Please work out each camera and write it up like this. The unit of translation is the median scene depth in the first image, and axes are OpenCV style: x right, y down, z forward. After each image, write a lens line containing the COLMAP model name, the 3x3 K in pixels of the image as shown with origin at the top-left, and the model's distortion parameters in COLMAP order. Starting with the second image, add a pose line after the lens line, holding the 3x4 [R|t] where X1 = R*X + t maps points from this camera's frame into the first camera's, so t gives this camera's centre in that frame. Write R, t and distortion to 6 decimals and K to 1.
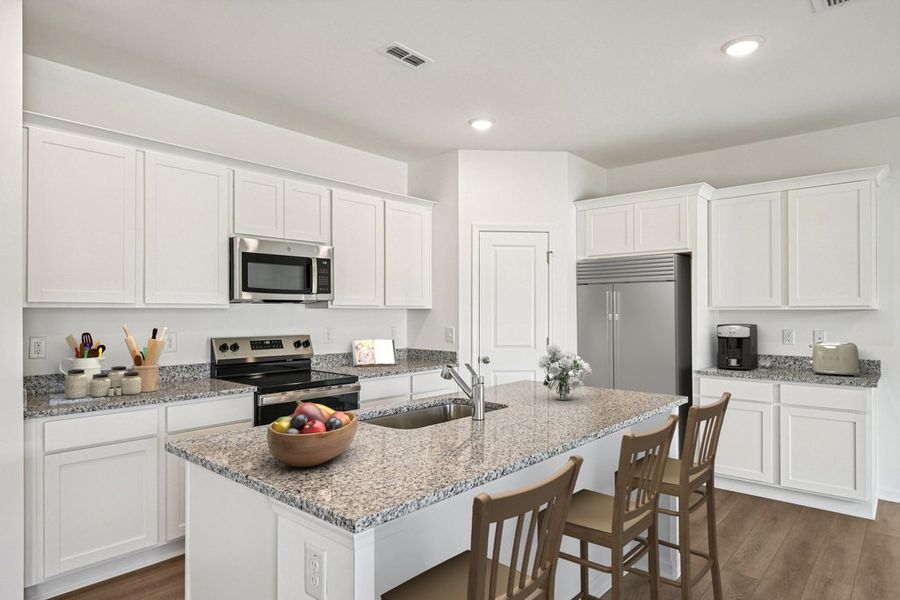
lens RADIAL K [[525.5, 0, 449.3], [0, 525.5, 305.1], [0, 0, 1]] dist [-0.005122, -0.001020]
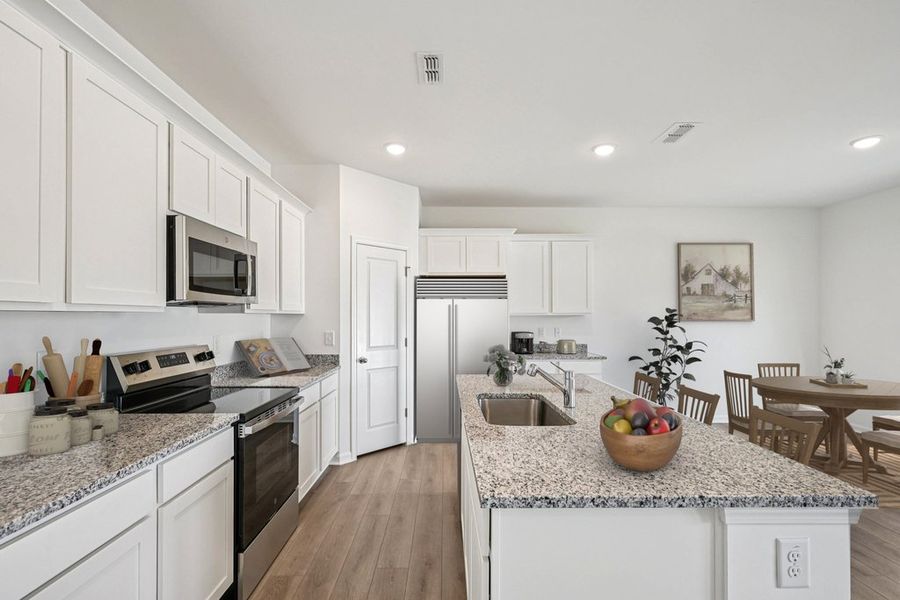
lens RADIAL K [[409.5, 0, 448.8], [0, 409.5, 313.8], [0, 0, 1]] dist [0.000795, 0.000063]
pose [[0.746745, 0.004112, 0.665098, -0.468037], [-0.008971, 0.999952, 0.003890, 0.002023], [-0.665050, -0.008871, 0.746746, 0.296172]]
